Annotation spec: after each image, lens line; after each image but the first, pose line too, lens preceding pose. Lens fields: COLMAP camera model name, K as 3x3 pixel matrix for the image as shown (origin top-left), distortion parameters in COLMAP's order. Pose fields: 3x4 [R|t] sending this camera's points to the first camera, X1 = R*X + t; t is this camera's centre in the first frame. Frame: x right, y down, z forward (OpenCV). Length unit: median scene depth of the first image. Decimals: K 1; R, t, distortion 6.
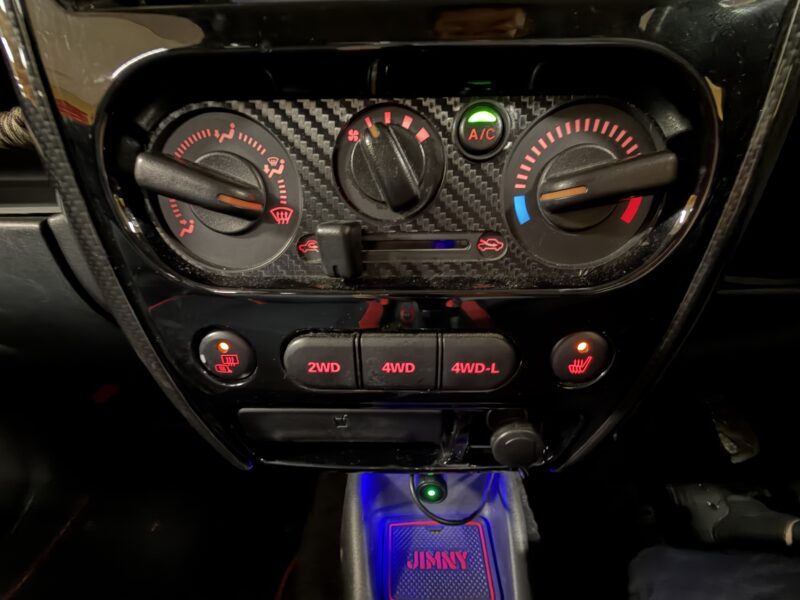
lens RADIAL K [[324.7, 0, 395.8], [0, 324.7, 302.2], [0, 0, 1]] dist [0.002147, 0.000043]
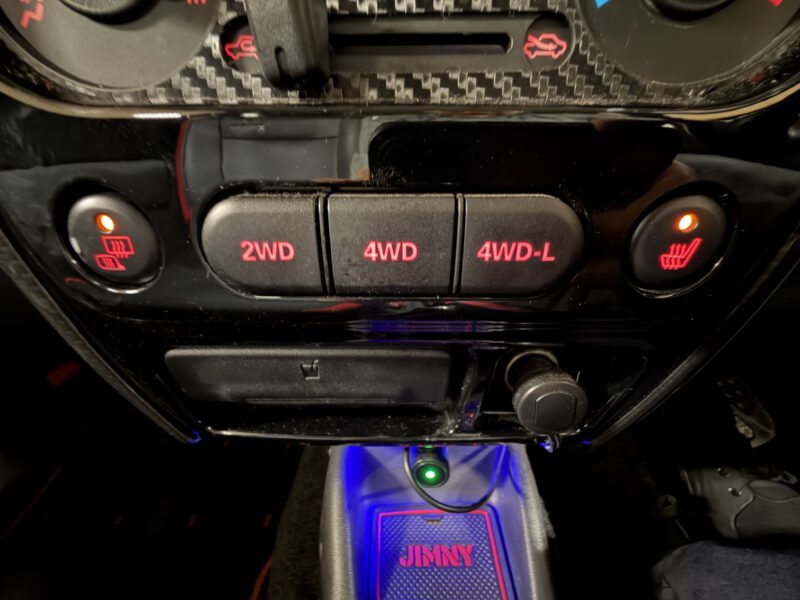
lens RADIAL K [[324.7, 0, 396.0], [0, 324.7, 303.0], [0, 0, 1]] dist [0.002147, 0.000043]
pose [[0.999732, 0.007662, 0.021859, 0.004154], [-0.008038, 0.999821, 0.017155, 0.207101], [-0.021723, -0.017326, 0.999614, 0.281077]]
